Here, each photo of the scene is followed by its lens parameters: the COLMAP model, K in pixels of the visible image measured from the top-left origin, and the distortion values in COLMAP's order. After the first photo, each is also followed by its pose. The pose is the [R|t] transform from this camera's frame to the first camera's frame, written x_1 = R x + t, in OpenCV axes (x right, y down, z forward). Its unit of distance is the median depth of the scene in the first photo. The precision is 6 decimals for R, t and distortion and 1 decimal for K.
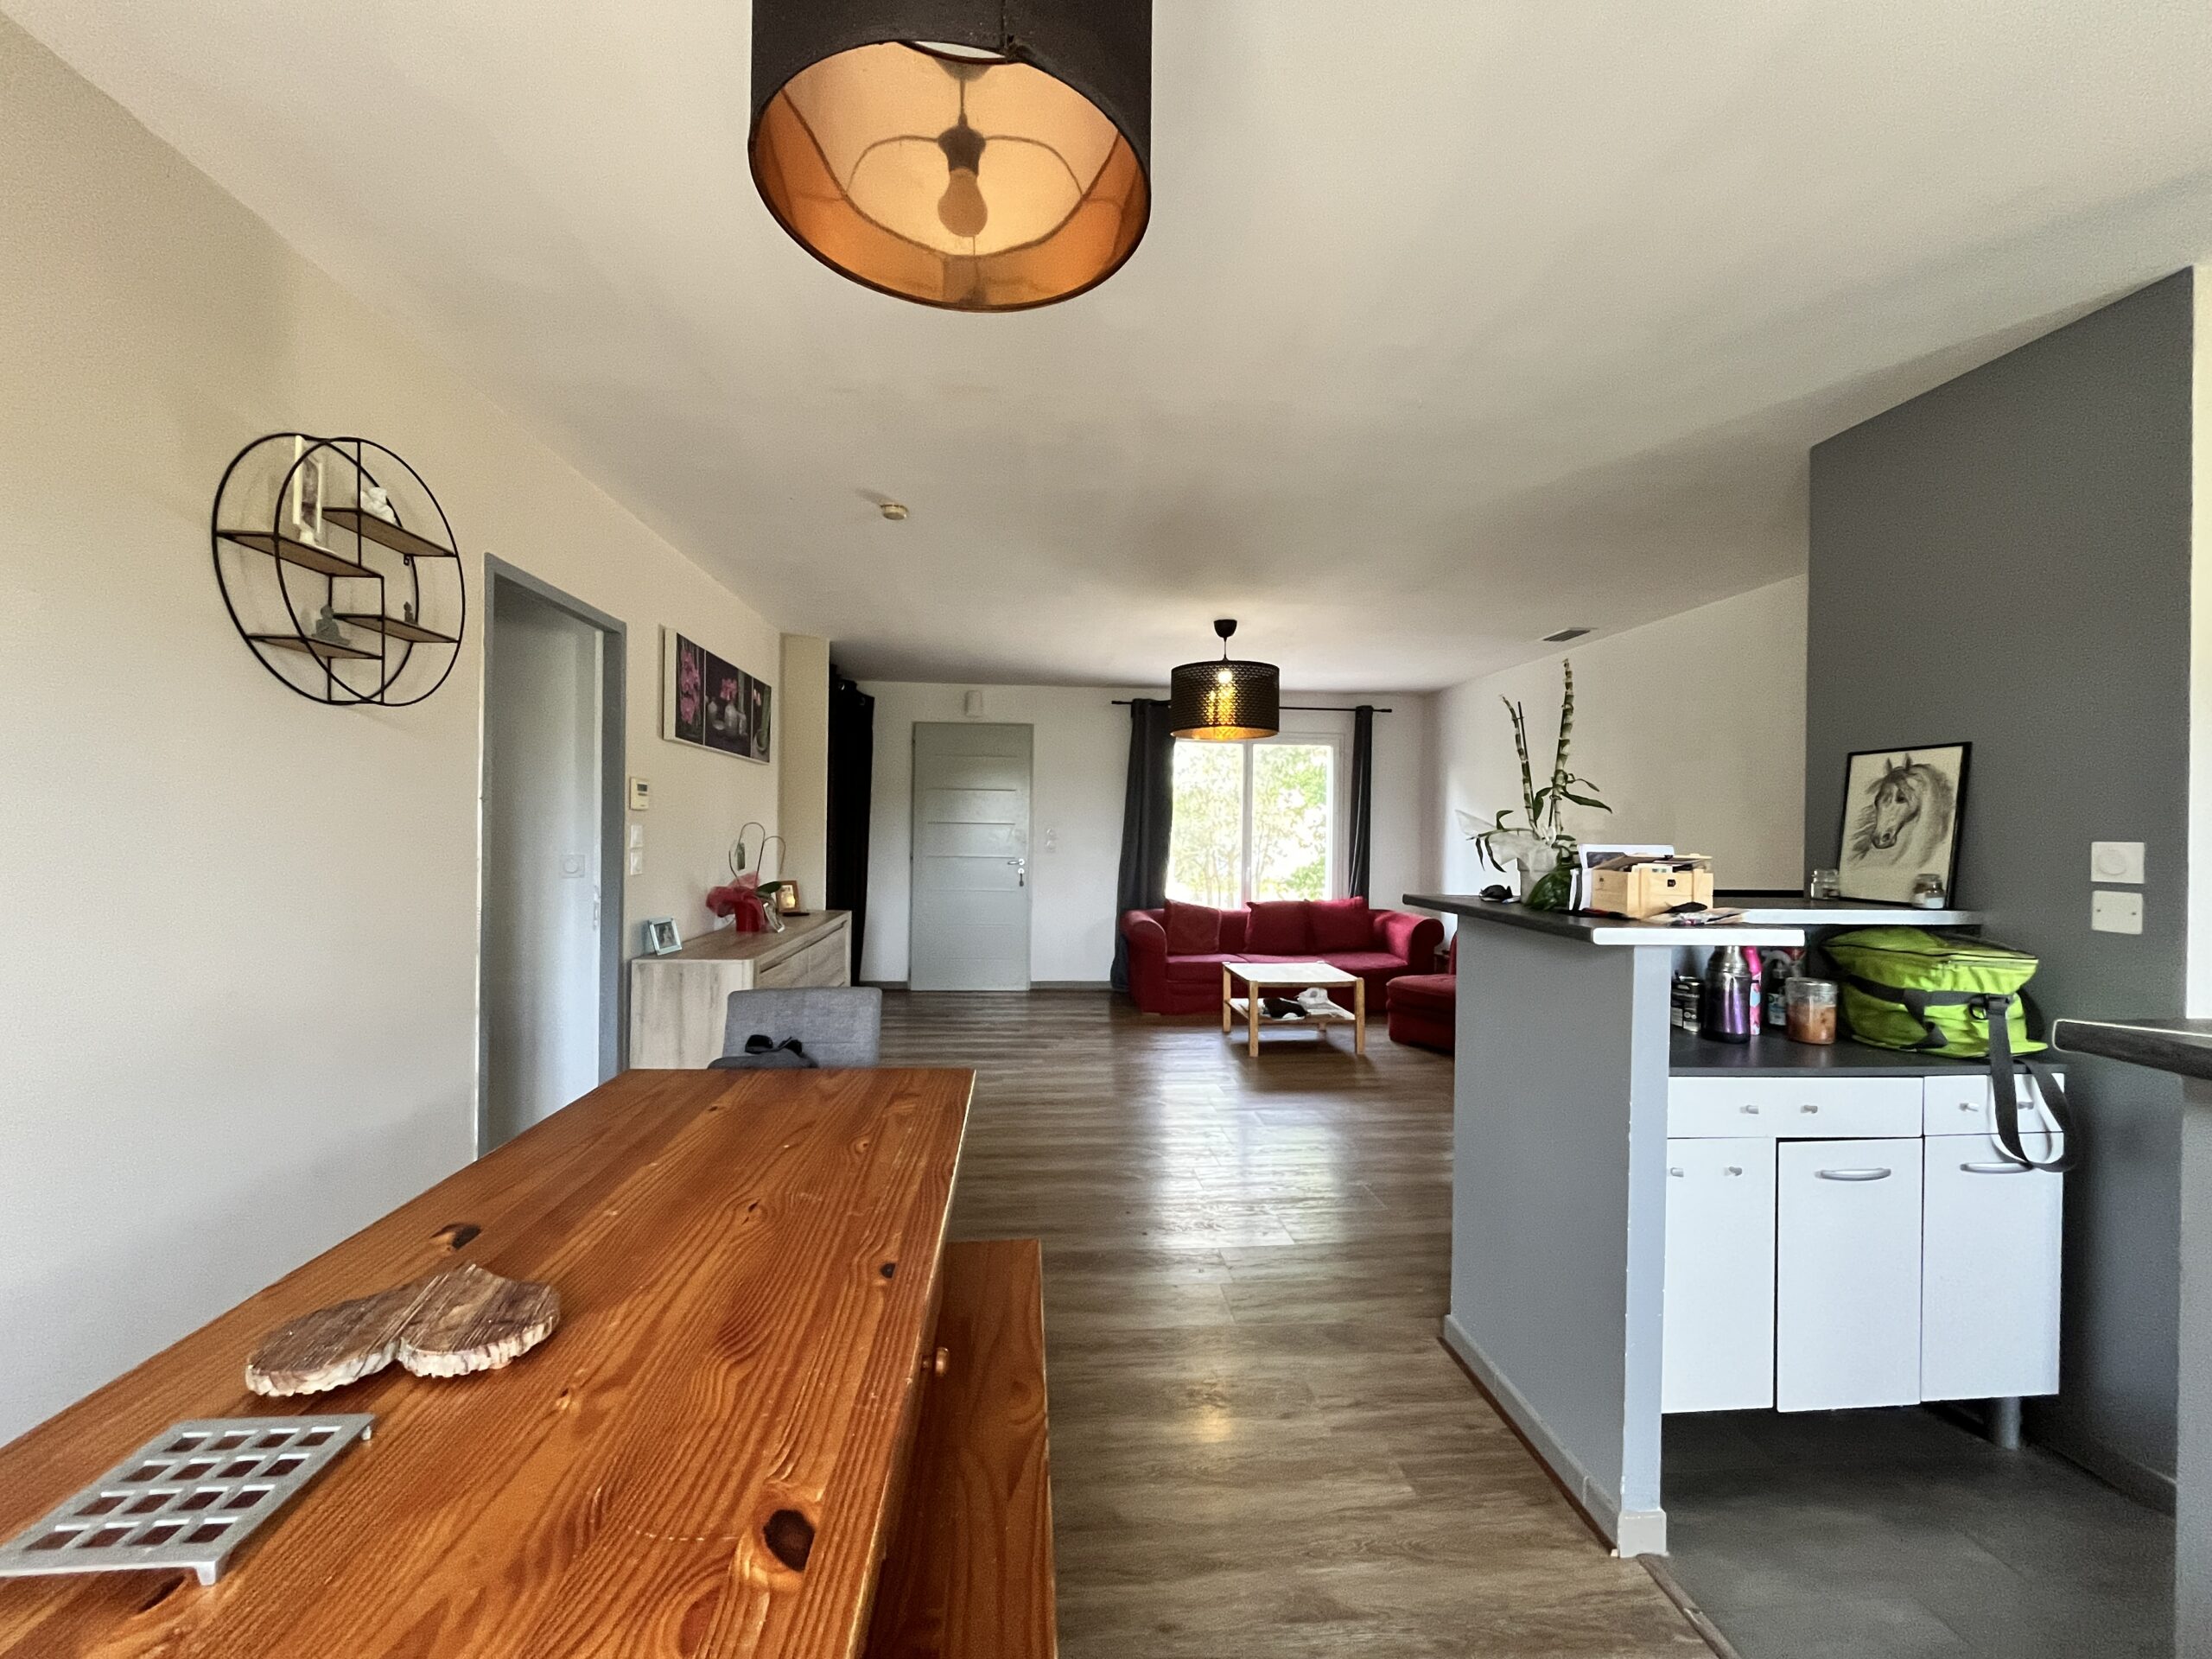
lens RADIAL K [[895.5, 0, 1106.0], [0, 895.5, 829.5], [0, 0, 1]] dist [-0.017475, -0.000024]
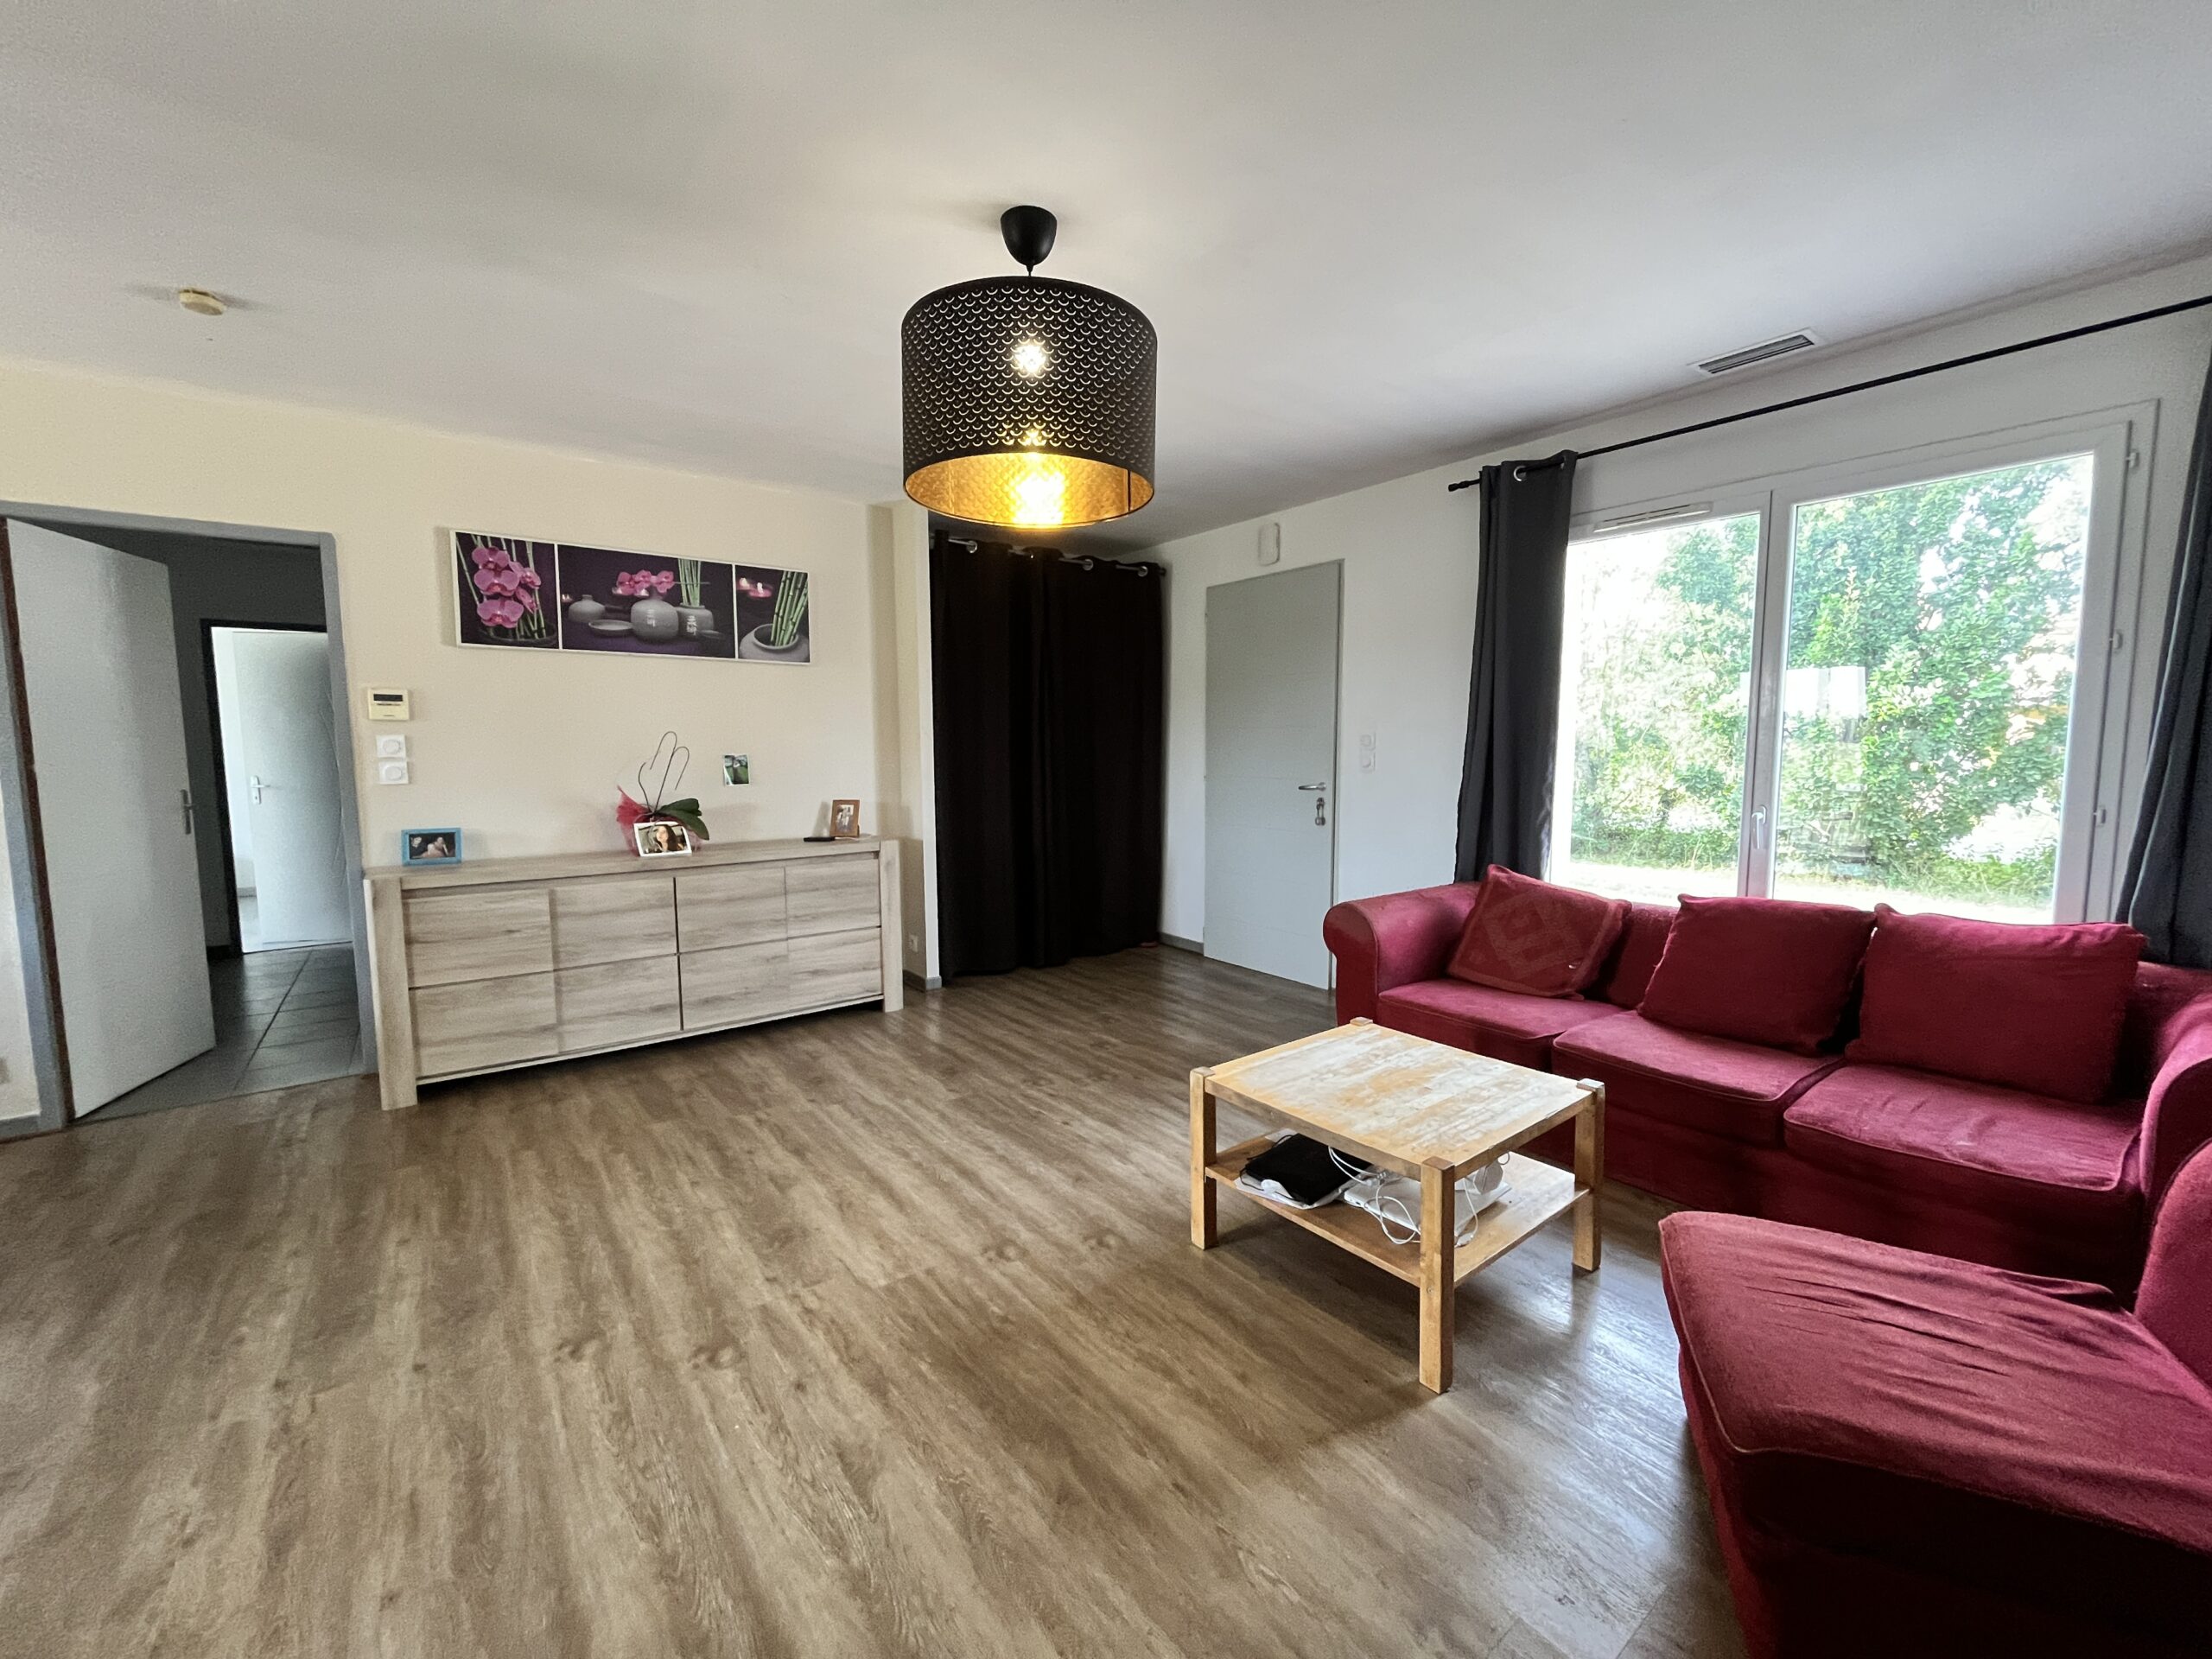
lens RADIAL K [[900.6, 0, 1106.0], [0, 900.6, 829.5], [0, 0, 1]] dist [0.002848, 0.000325]
pose [[0.533344, 0.061920, -0.843629, 0.616954], [0.013542, 0.996564, 0.081706, 0.022016], [0.845790, -0.055002, 0.530673, 0.918694]]
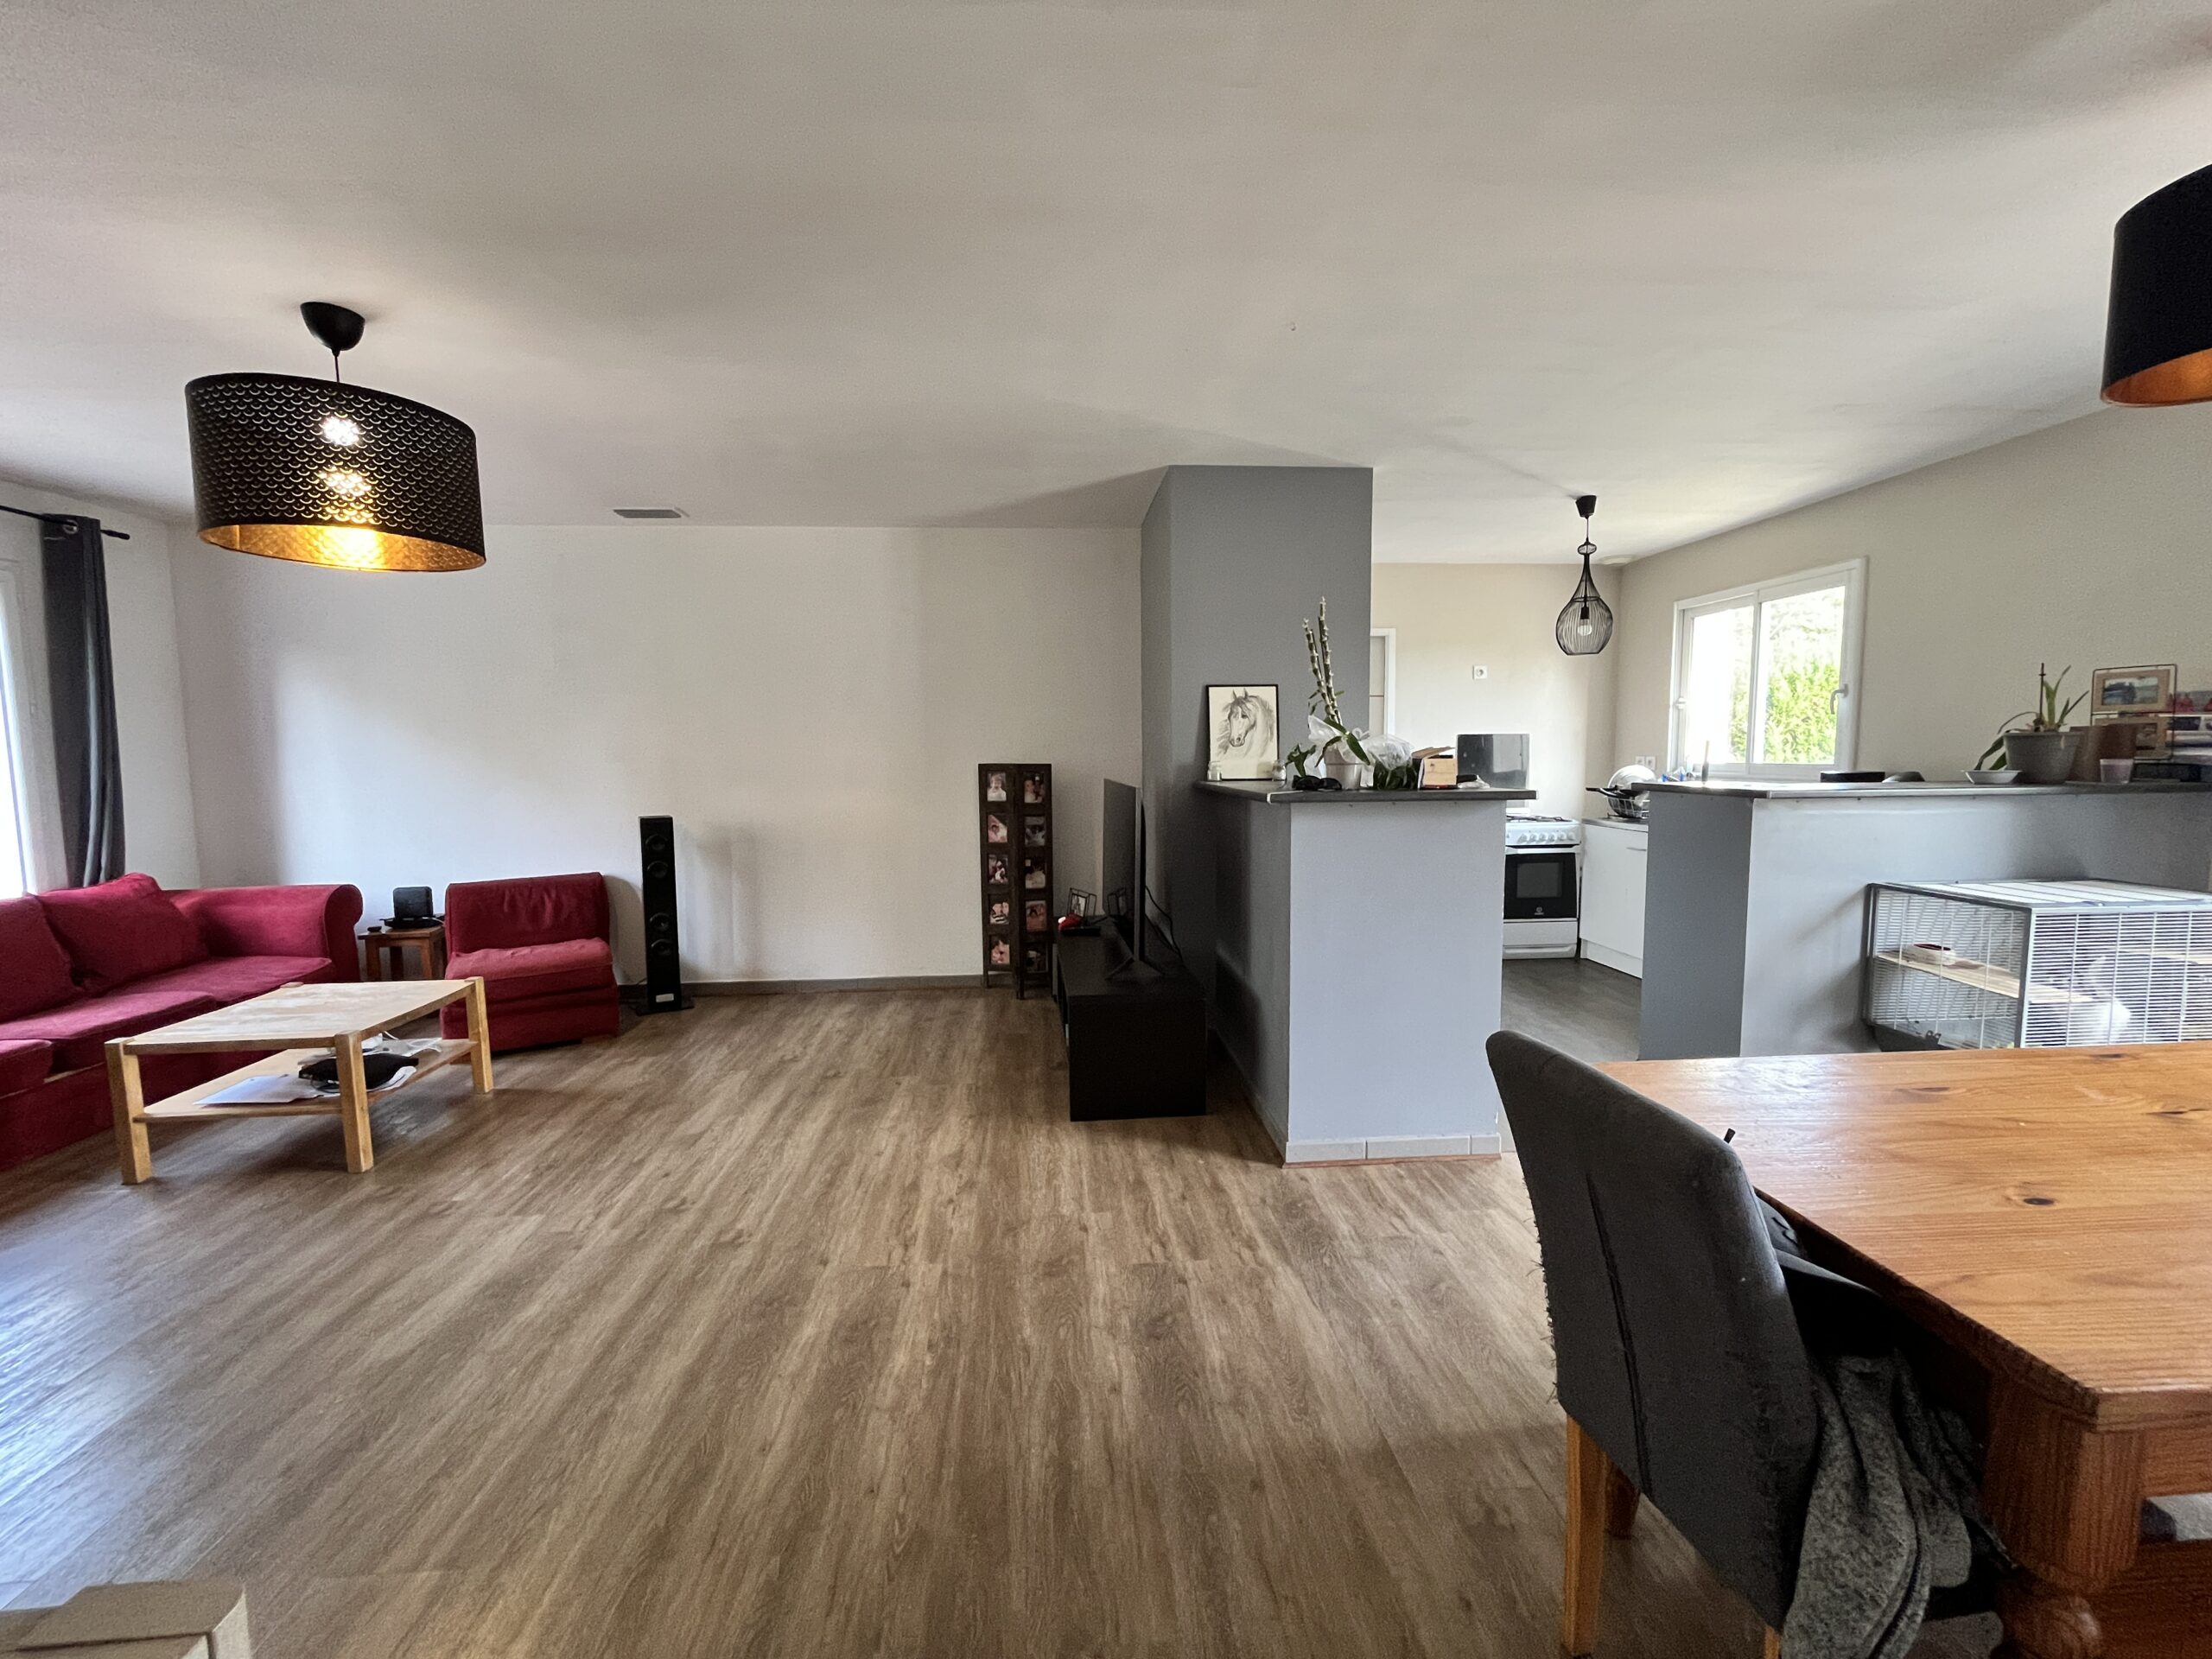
lens RADIAL K [[895.5, 0, 1106.0], [0, 895.5, 829.5], [0, 0, 1]] dist [-0.017475, -0.000024]
pose [[0.007145, -0.098889, 0.995073, -0.422613], [0.011430, 0.995041, 0.098804, 0.004256], [-0.999909, 0.010668, 0.008240, 0.678105]]
